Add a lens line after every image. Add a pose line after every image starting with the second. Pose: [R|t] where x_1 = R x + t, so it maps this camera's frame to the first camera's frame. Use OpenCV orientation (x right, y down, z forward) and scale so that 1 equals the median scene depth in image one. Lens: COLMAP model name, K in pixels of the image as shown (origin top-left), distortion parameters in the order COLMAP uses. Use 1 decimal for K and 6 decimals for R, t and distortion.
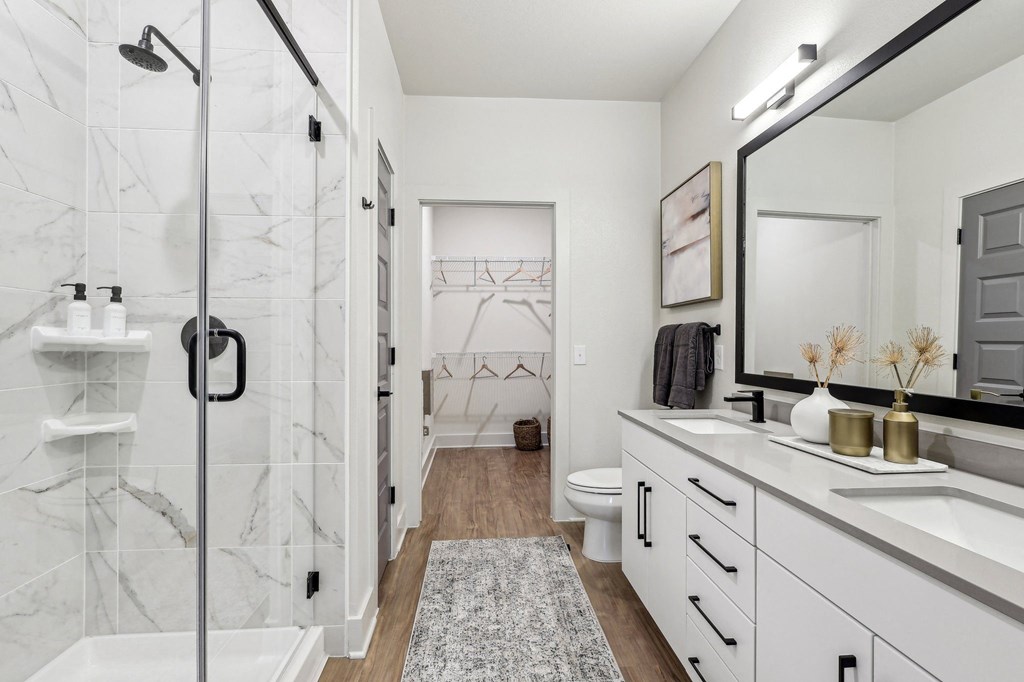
lens RADIAL K [[477.7, 0, 512.5], [0, 477.7, 341.6], [0, 0, 1]] dist [-0.003411, 0.001100]
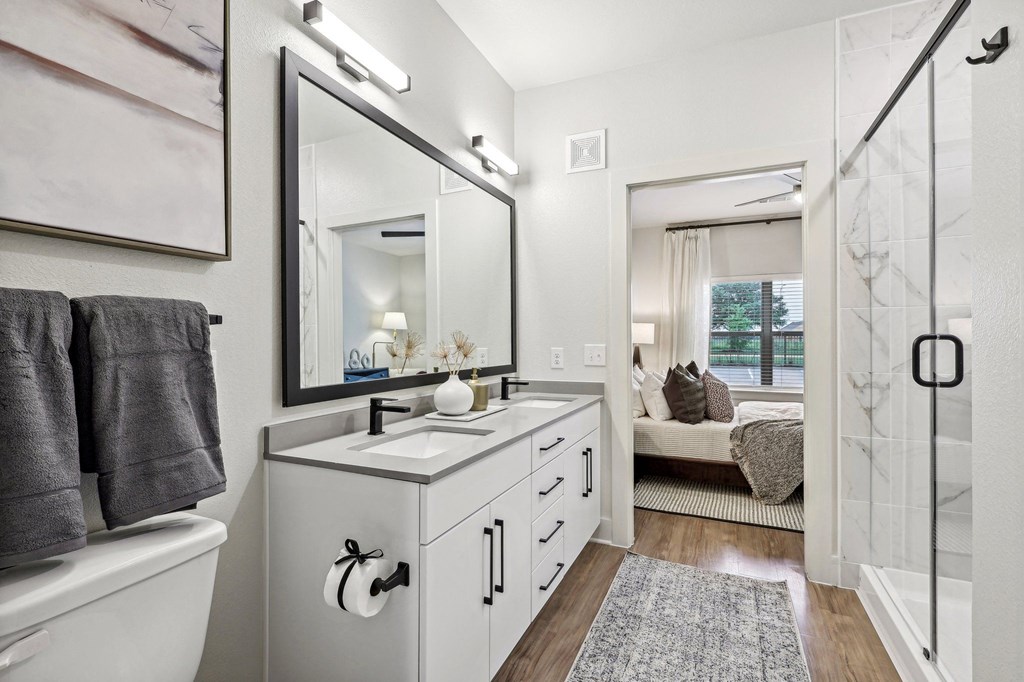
lens RADIAL K [[477.7, 0, 514.2], [0, 477.7, 339.8], [0, 0, 1]] dist [-0.003411, 0.001100]
pose [[-0.876231, -0.000488, 0.481891, -0.167019], [0.000898, 0.999996, 0.002646, -0.008255], [-0.481890, 0.002751, -0.876227, 2.097501]]
